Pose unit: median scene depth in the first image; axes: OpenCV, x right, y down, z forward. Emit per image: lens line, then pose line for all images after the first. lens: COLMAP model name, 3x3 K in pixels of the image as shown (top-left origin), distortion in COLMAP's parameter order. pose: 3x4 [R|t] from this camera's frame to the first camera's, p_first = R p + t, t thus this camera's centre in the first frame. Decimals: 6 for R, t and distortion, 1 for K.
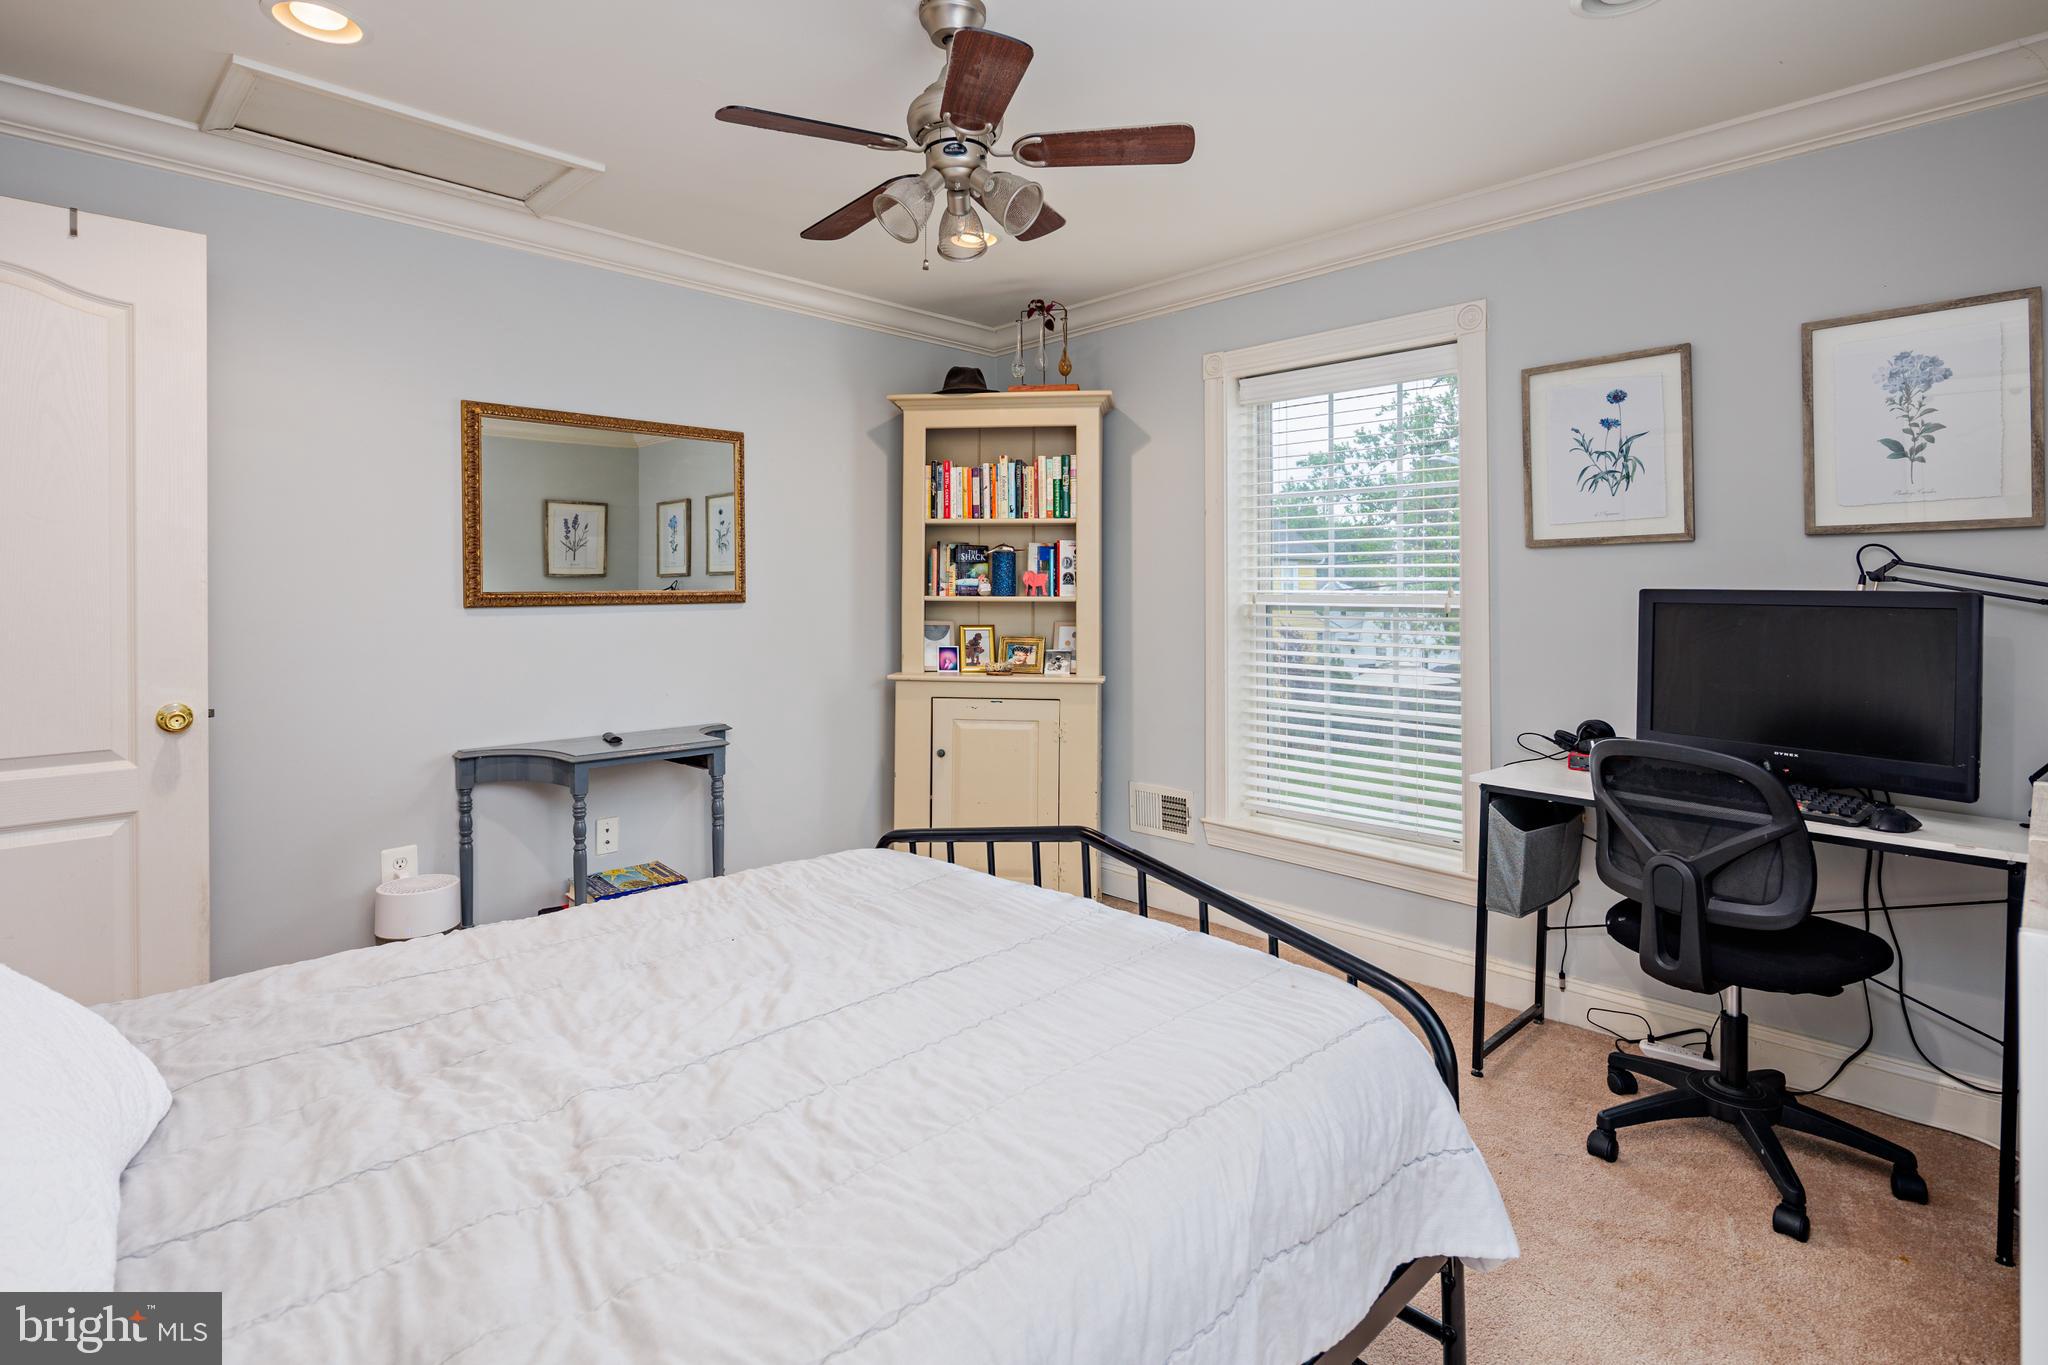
lens RADIAL K [[994.6, 0, 1014.9], [0, 994.6, 588.5], [0, 0, 1]] dist [0.002920, -0.000332]
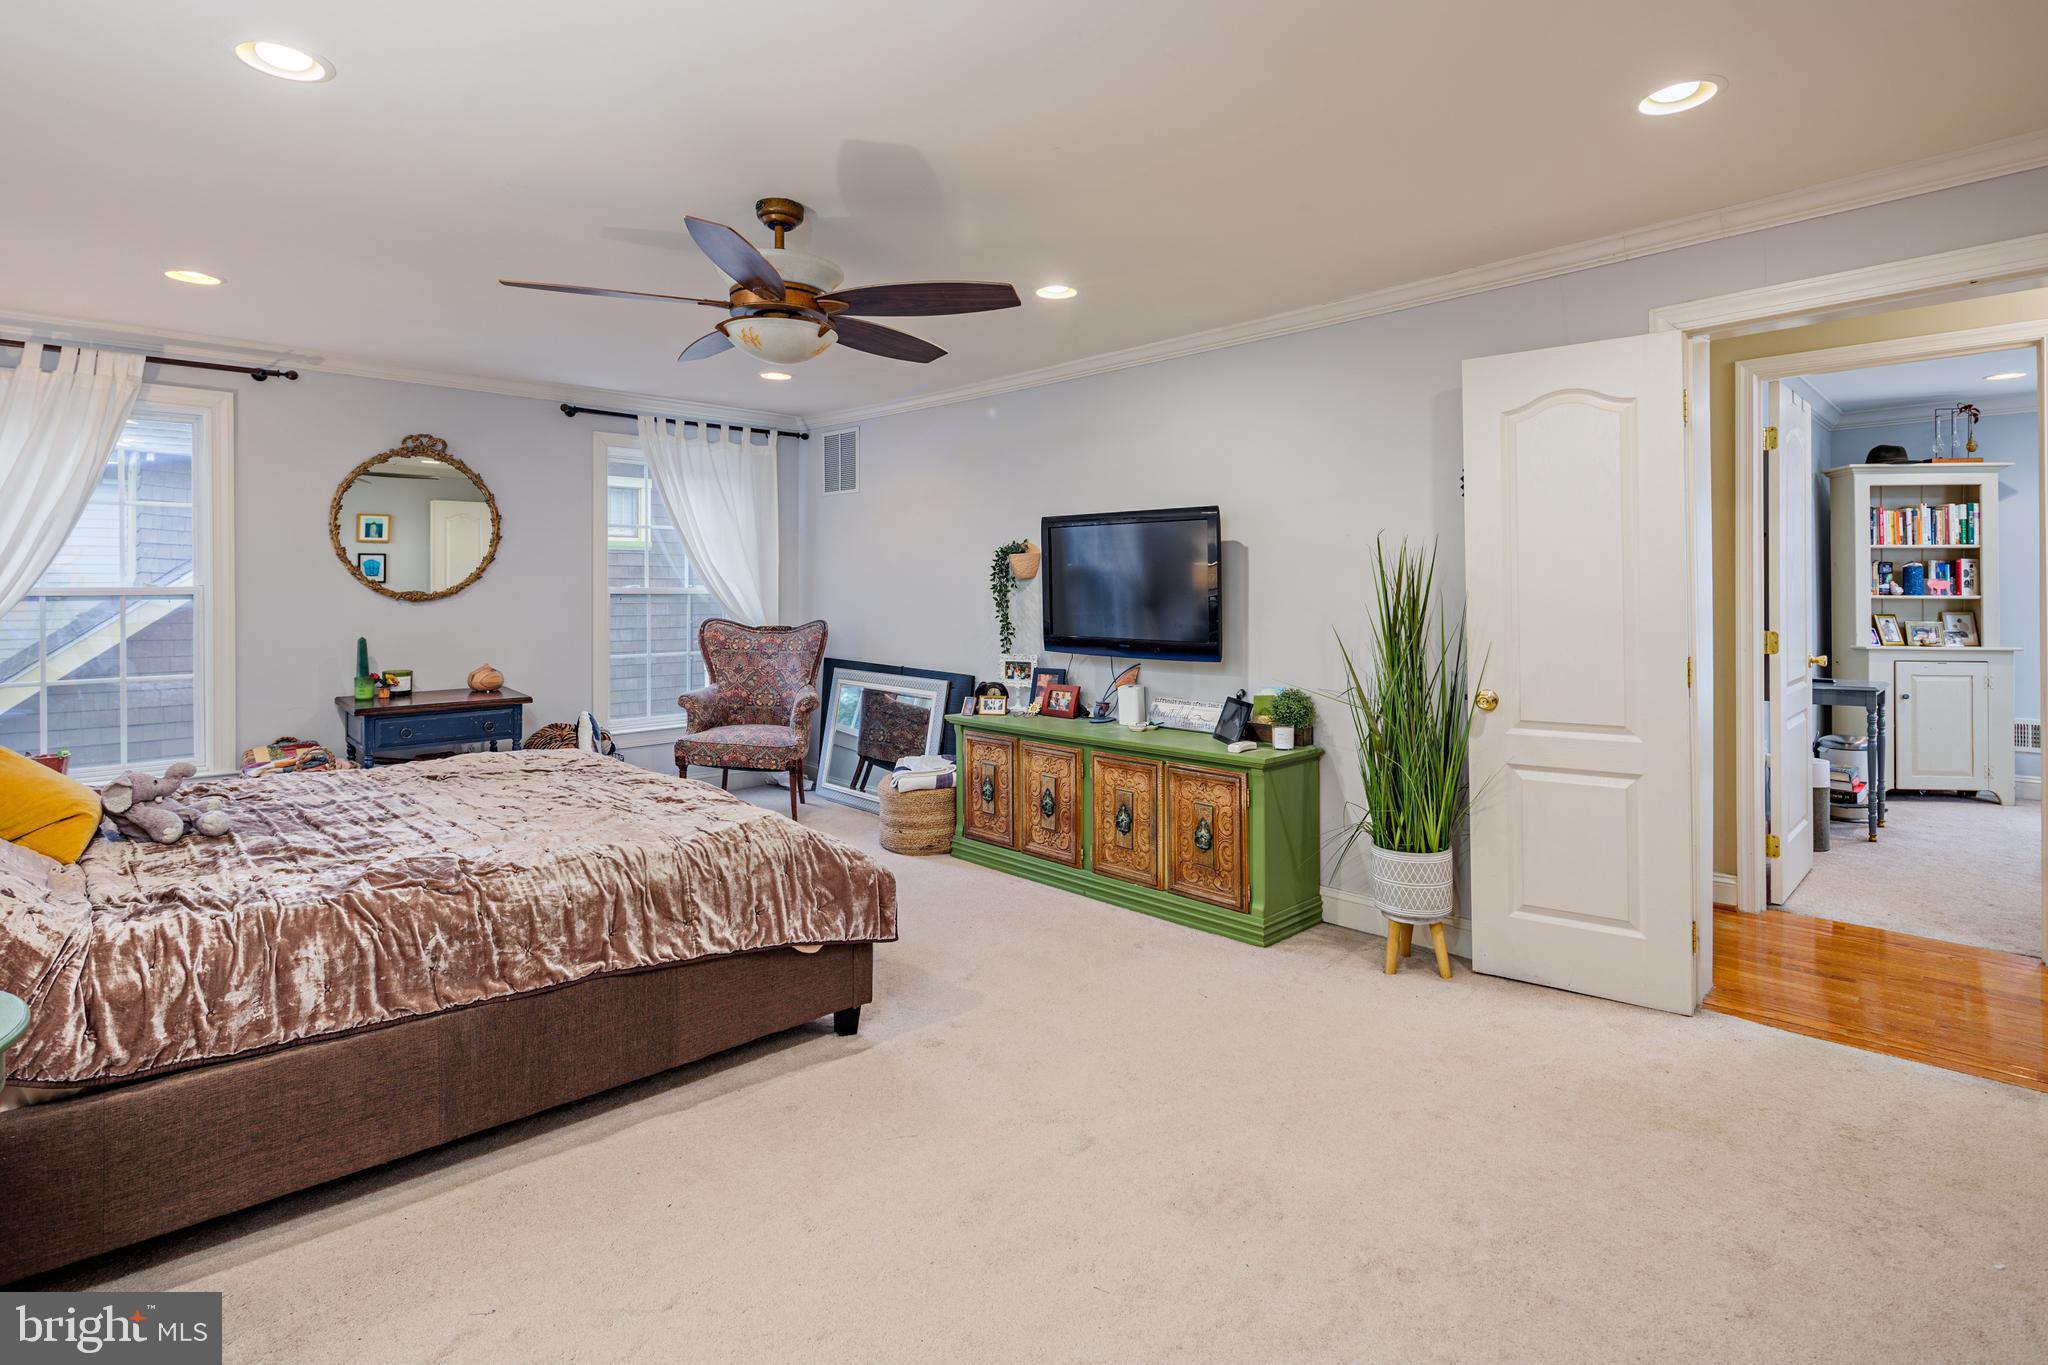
lens RADIAL K [[994.6, 0, 1014.9], [0, 994.6, 588.5], [0, 0, 1]] dist [0.002920, -0.000332]
pose [[0.999993, -0.003347, -0.001694, -1.417058], [0.003340, 0.999987, -0.003936, -0.001708], [0.001707, 0.003930, 0.999991, -0.539179]]
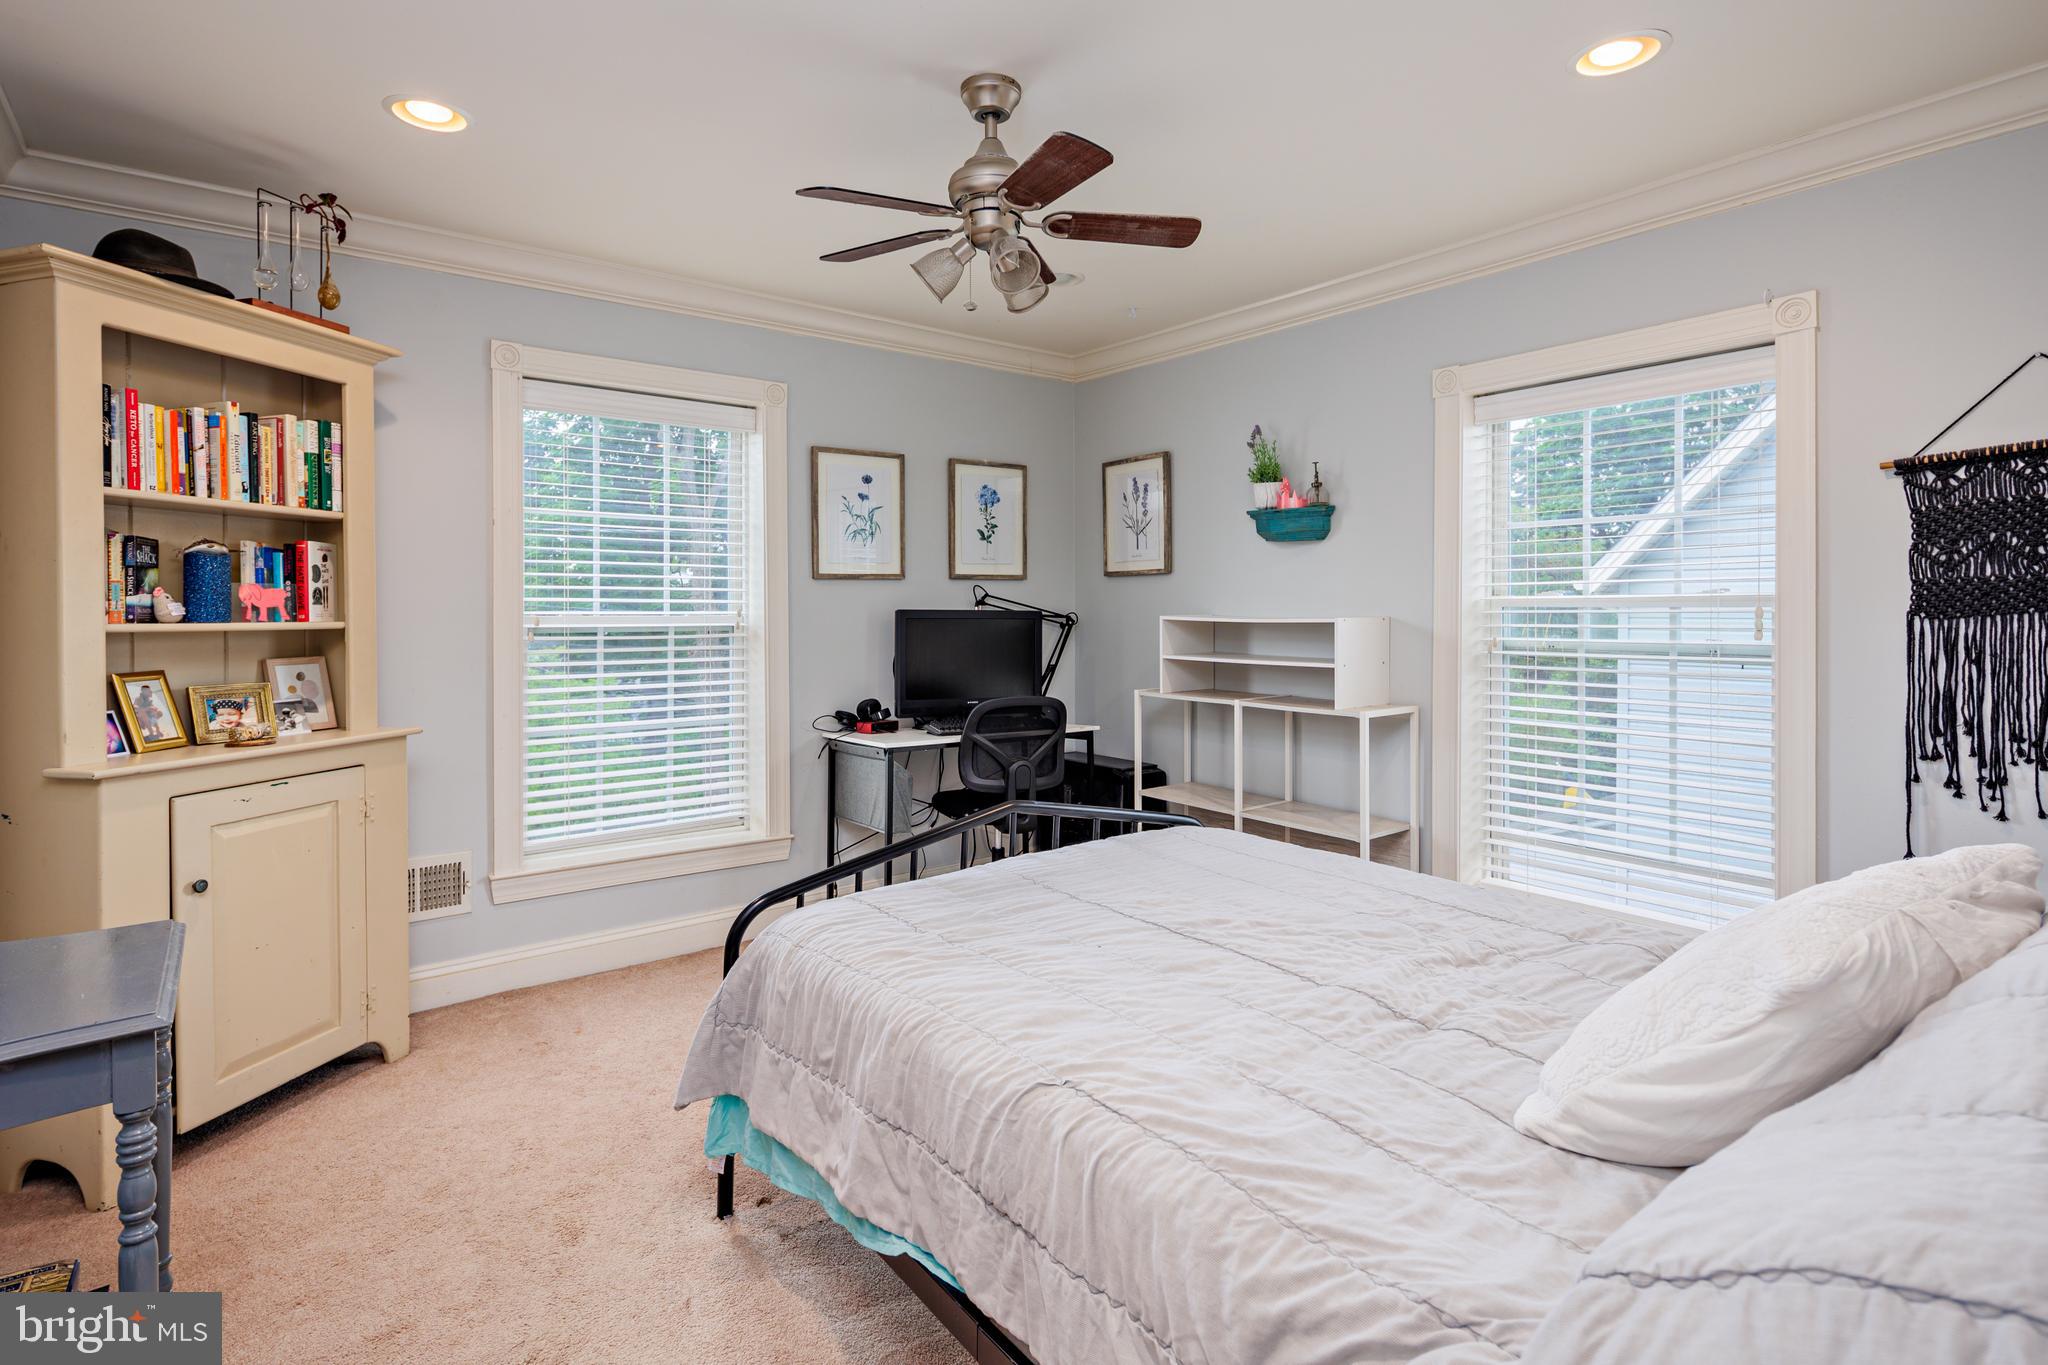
lens RADIAL K [[995.2, 0, 1019.7], [0, 995.2, 615.1], [0, 0, 1]] dist [-0.000428, -0.000920]
pose [[0.109955, -0.007744, 0.993906, -0.593662], [0.000636, 0.999970, 0.007721, -0.001696], [-0.993936, -0.000217, 0.109957, 0.432760]]
